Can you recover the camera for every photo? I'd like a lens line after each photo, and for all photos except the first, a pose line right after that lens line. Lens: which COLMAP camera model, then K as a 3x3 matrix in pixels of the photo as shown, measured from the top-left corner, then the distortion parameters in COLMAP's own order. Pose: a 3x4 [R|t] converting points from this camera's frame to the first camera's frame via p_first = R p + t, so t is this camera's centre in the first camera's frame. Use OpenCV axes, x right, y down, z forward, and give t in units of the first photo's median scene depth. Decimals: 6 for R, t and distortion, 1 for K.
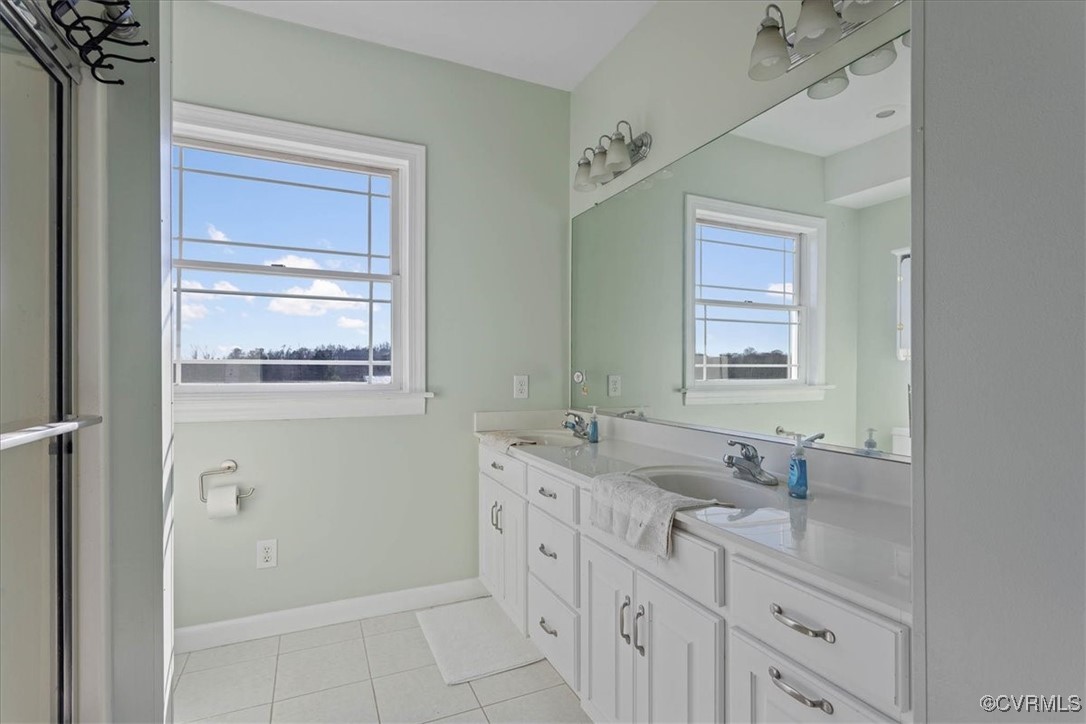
lens RADIAL K [[517.0, 0, 544.3], [0, 517.0, 367.7], [0, 0, 1]] dist [-0.001355, 0.002846]
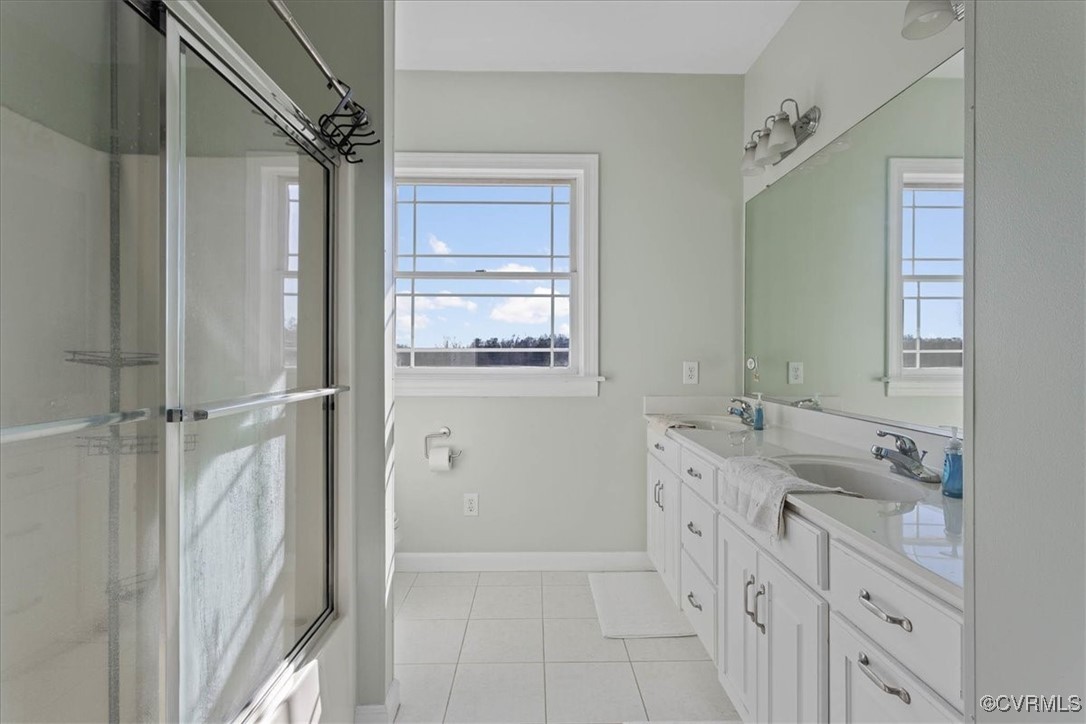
lens RADIAL K [[517.0, 0, 545.1], [0, 517.0, 352.2], [0, 0, 1]] dist [-0.001355, 0.002846]
pose [[0.918194, -0.003240, -0.396117, 0.120400], [0.001265, 0.999985, -0.005247, 0.001741], [0.396129, 0.004316, 0.918185, -0.070478]]
